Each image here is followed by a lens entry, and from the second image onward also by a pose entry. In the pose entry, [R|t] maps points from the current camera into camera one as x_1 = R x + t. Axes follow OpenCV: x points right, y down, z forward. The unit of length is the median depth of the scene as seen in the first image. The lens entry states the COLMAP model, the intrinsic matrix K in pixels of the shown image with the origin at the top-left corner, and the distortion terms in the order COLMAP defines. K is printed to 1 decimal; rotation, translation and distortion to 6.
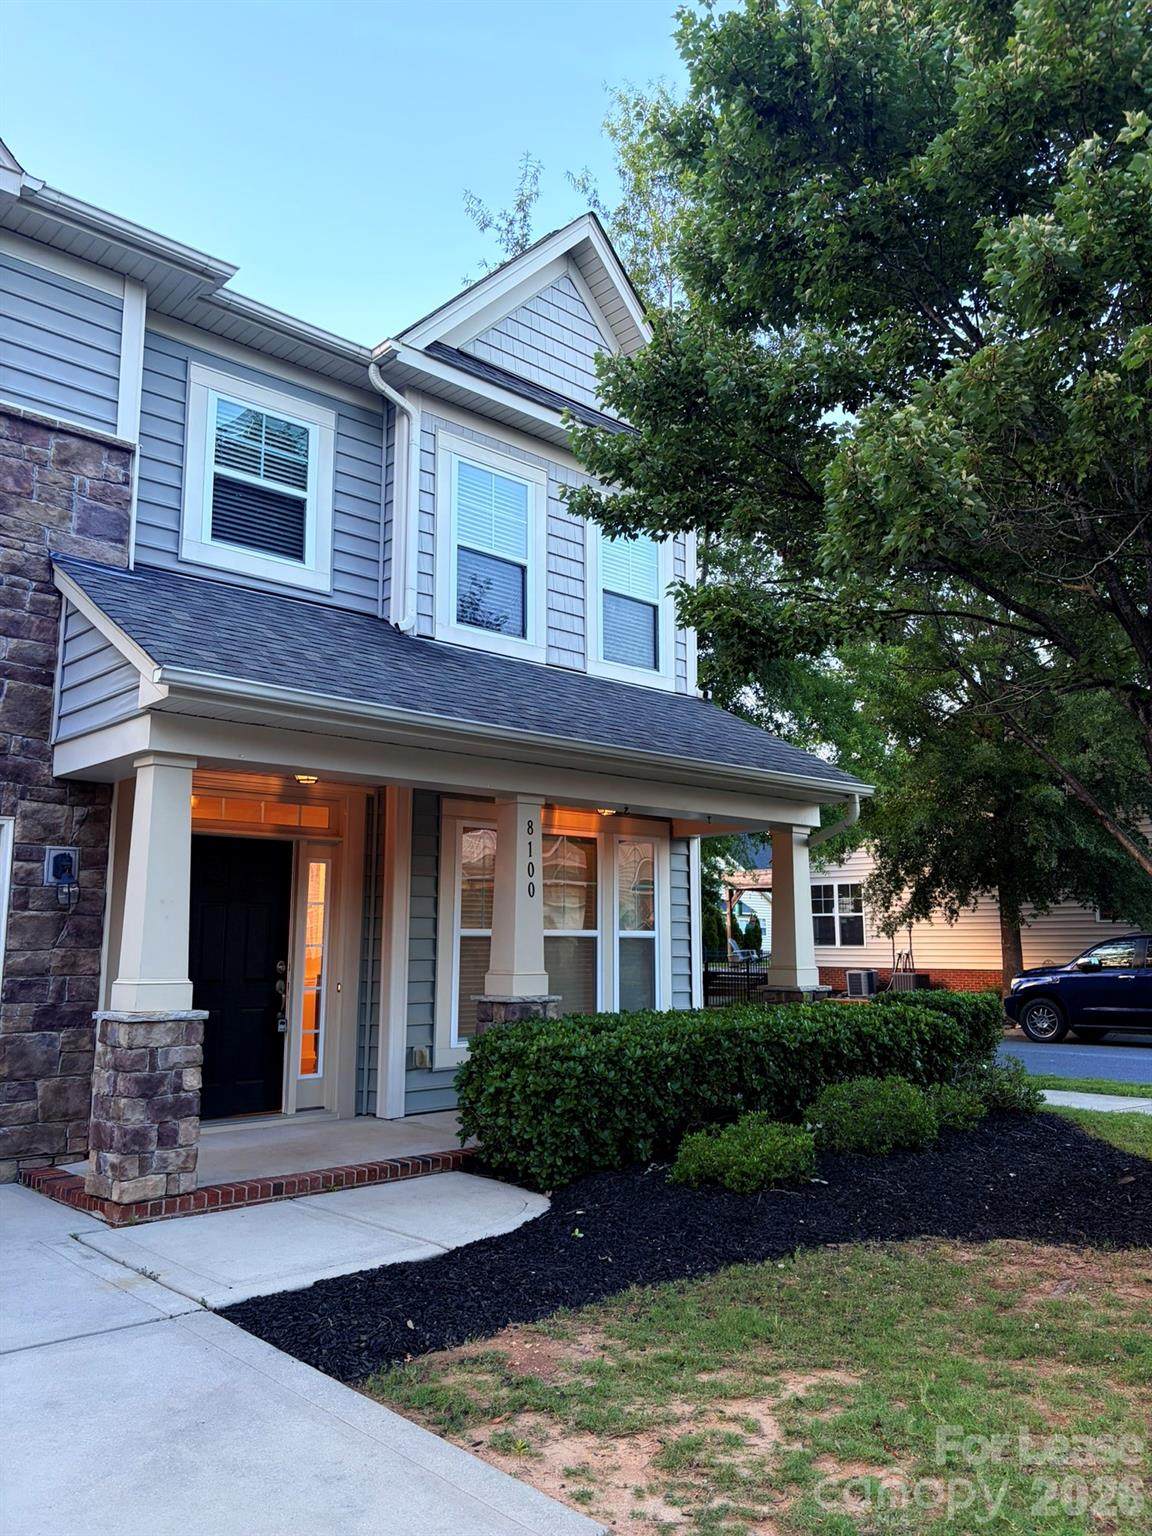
lens RADIAL K [[1106.0, 0, 571.3], [0, 1106.0, 789.9], [0, 0, 1]] dist [0.016100, -0.001988]
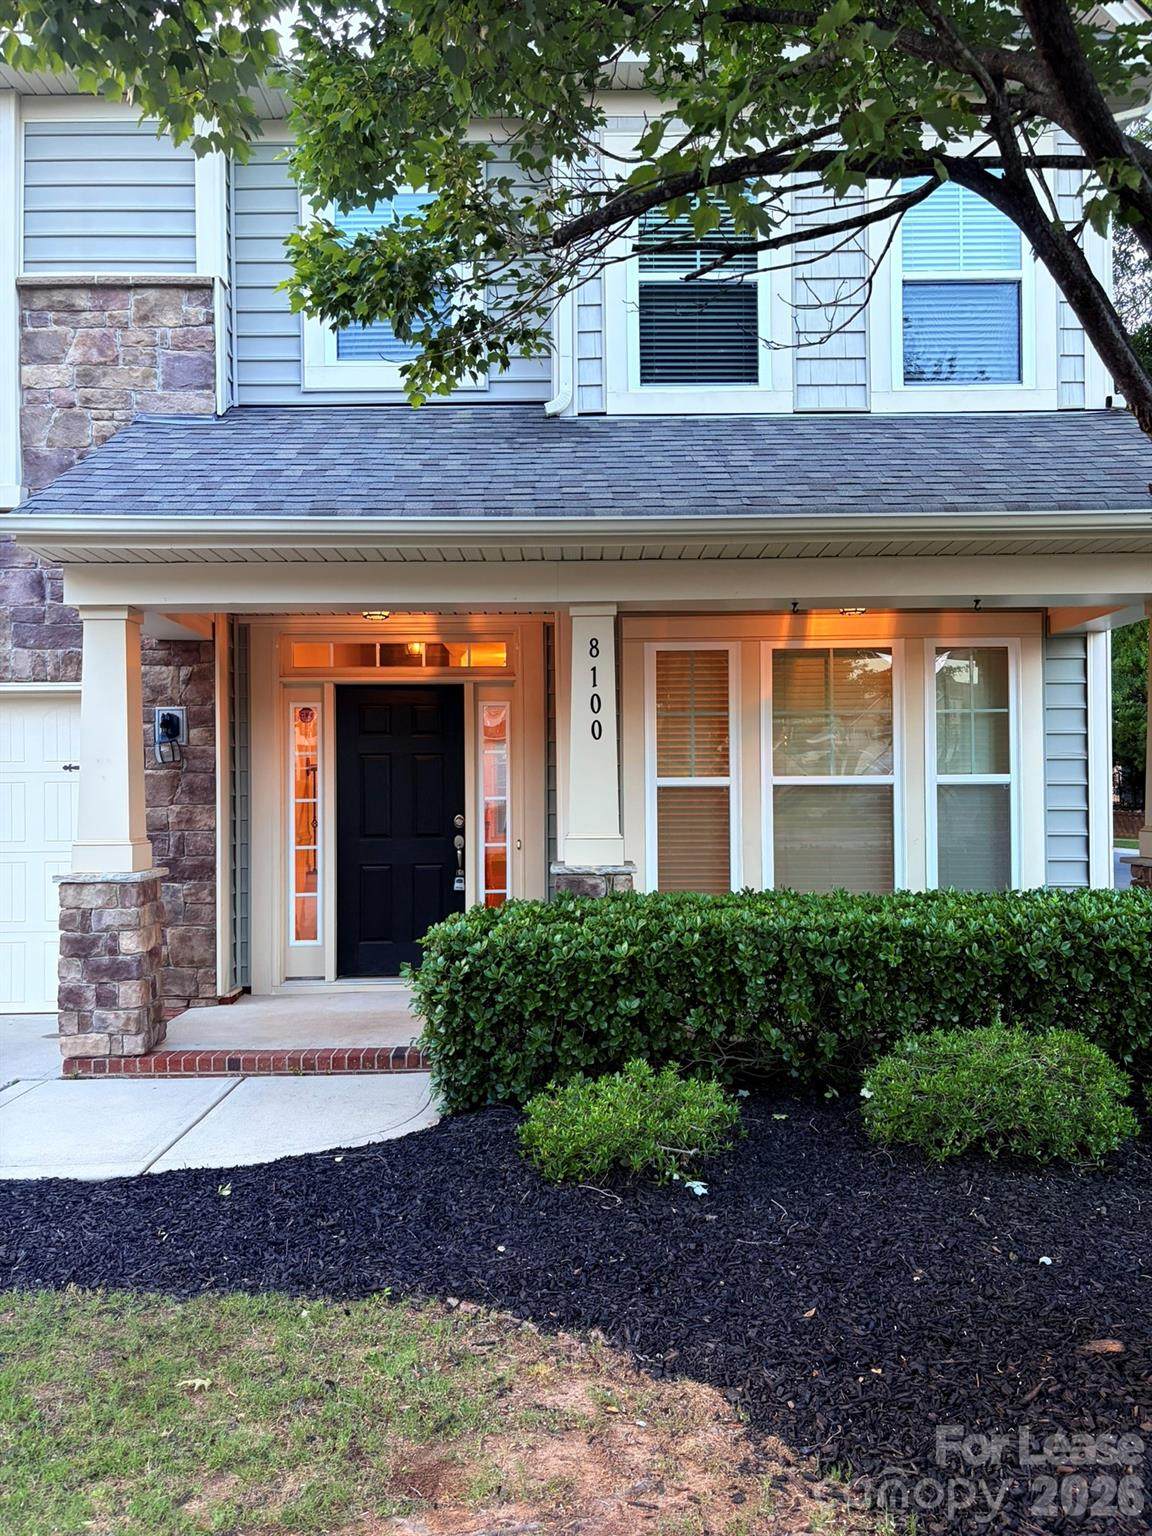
lens RADIAL K [[1106.0, 0, 571.3], [0, 1106.0, 789.9], [0, 0, 1]] dist [0.016100, -0.001988]
pose [[0.753351, -0.005836, -0.657593, 0.477295], [0.100740, 0.989182, 0.106631, 0.052947], [0.649857, -0.146576, 0.745789, 0.448001]]
